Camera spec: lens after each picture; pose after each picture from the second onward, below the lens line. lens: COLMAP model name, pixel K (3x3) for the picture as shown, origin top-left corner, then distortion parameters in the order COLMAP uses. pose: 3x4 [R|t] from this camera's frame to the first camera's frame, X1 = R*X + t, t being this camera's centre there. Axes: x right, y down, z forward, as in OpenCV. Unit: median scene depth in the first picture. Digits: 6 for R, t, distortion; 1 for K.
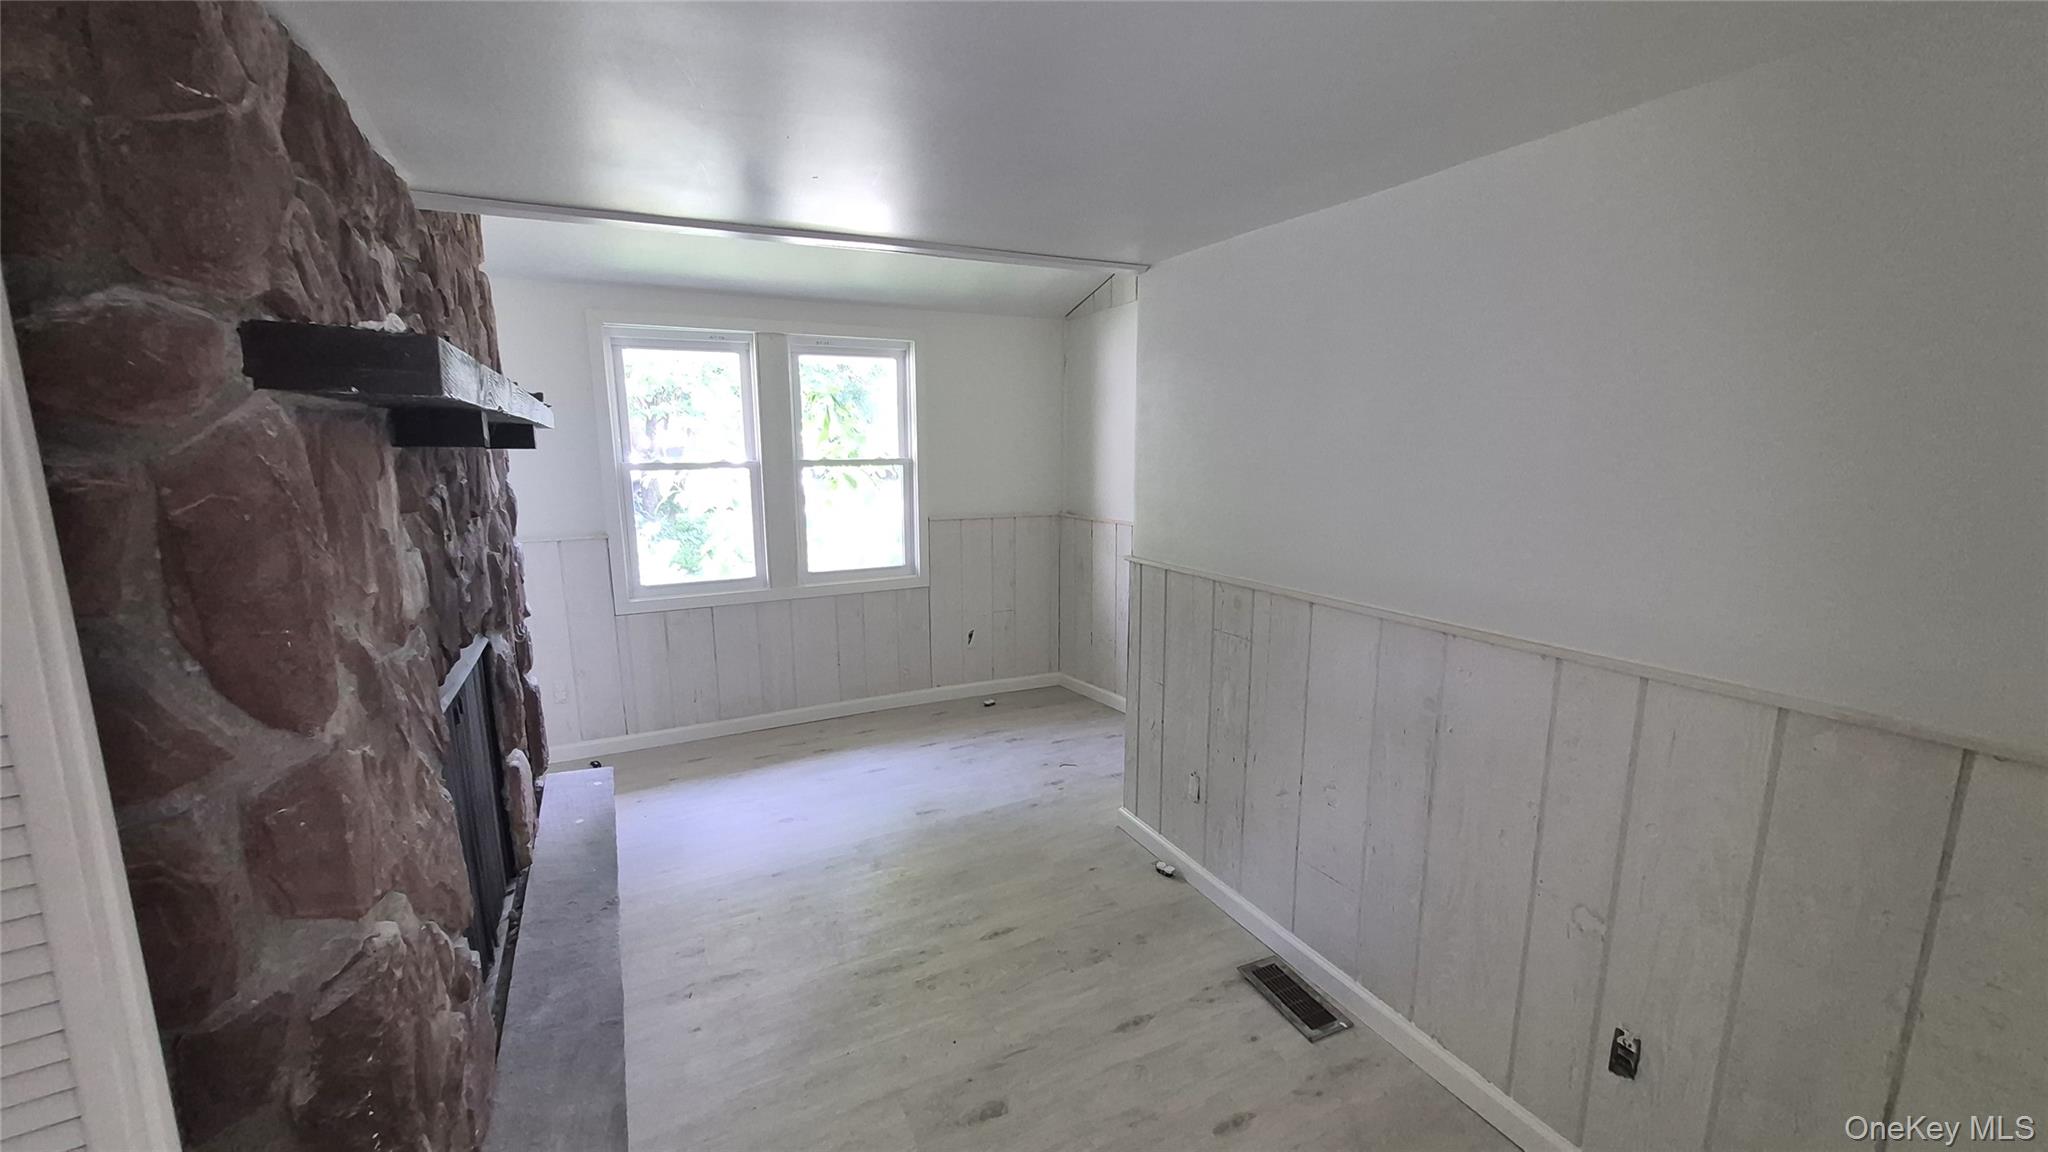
lens RADIAL K [[805.8, 0, 1012.9], [0, 805.8, 599.1], [0, 0, 1]] dist [0.000760, 0.000245]
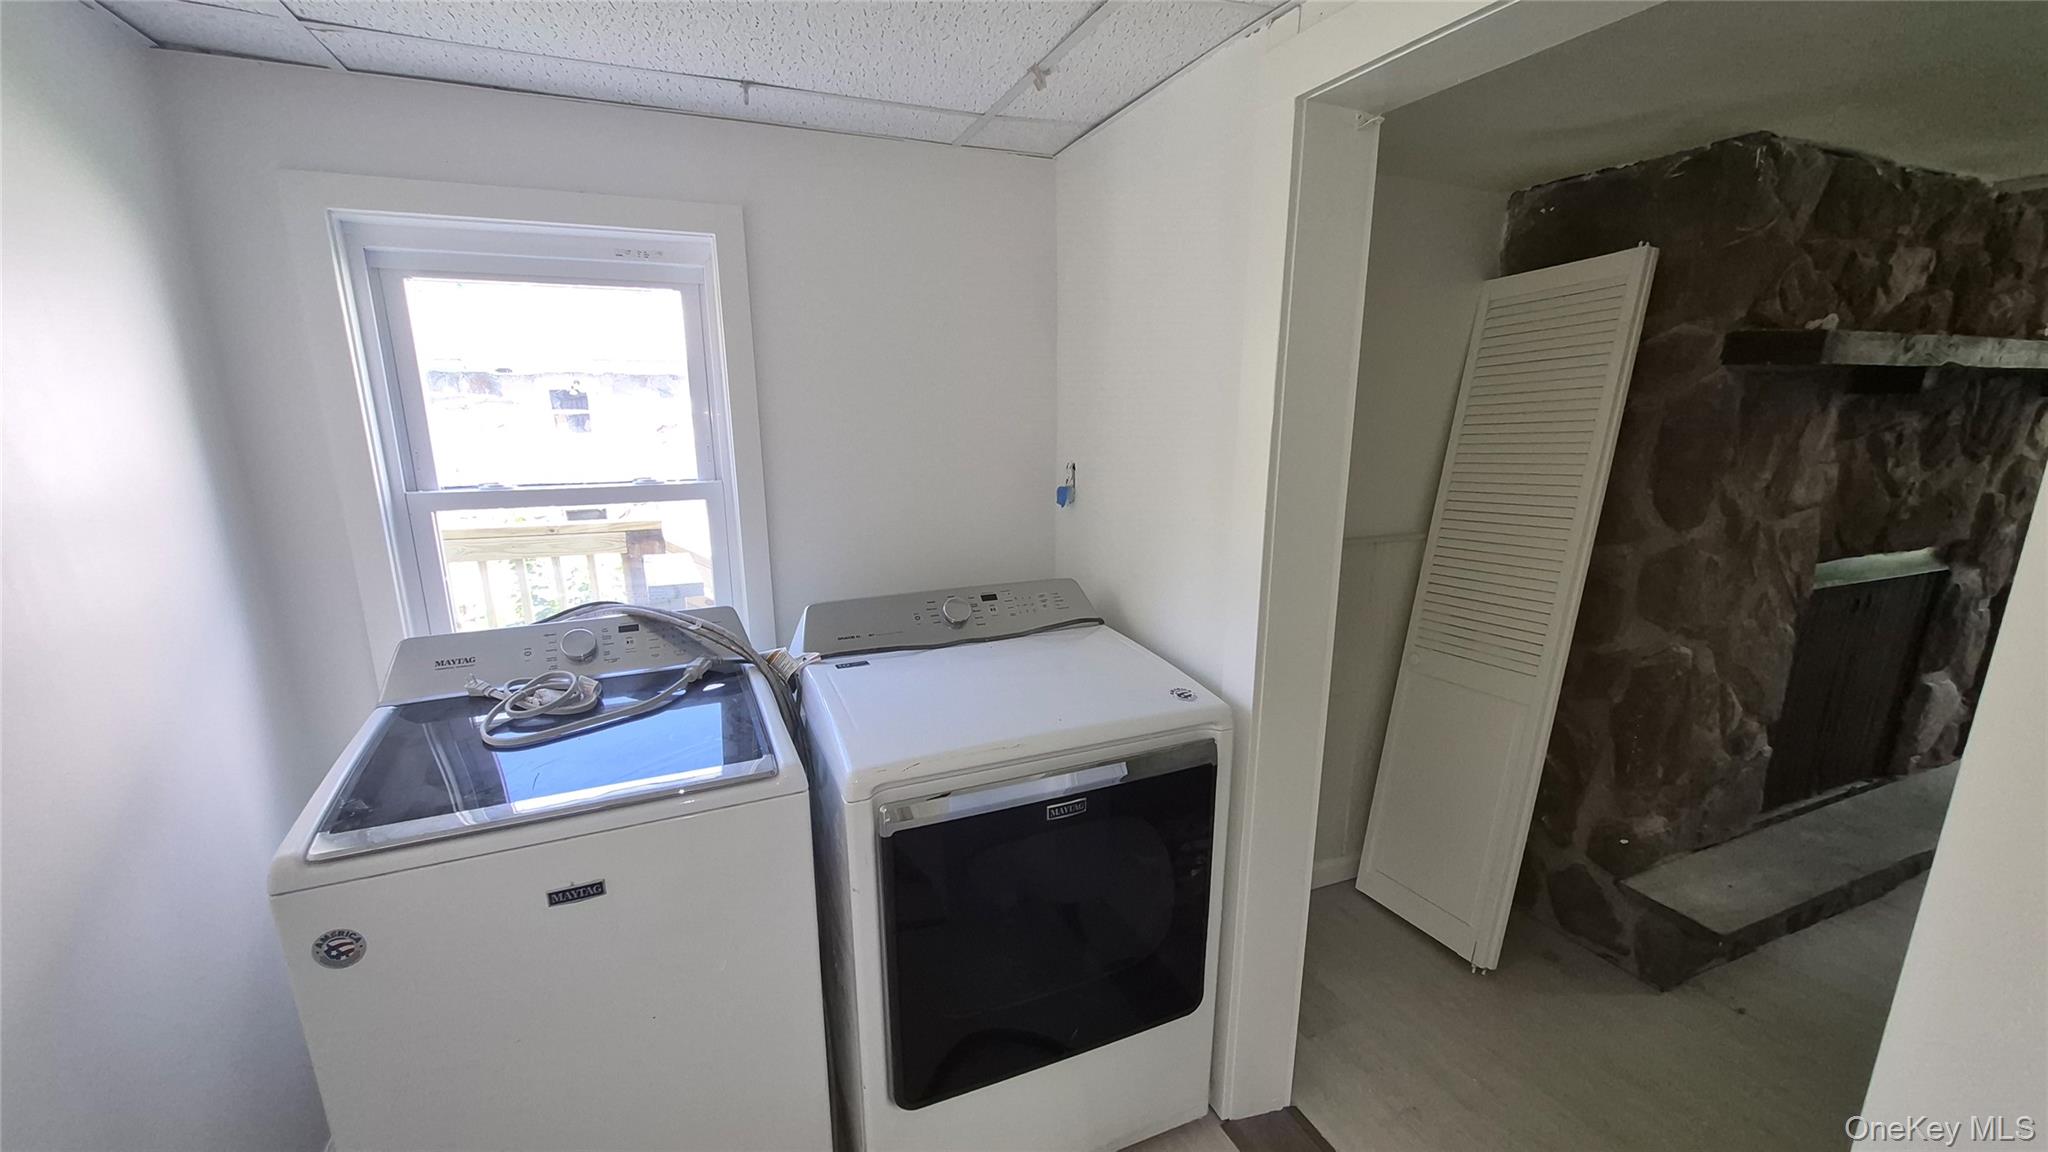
lens RADIAL K [[805.8, 0, 1012.9], [0, 805.8, 599.1], [0, 0, 1]] dist [0.000760, 0.000245]
pose [[-0.051406, 0.250360, -0.966787, 1.303391], [-0.186507, 0.948629, 0.255575, 0.121658], [0.981108, 0.193450, -0.002072, -0.674041]]
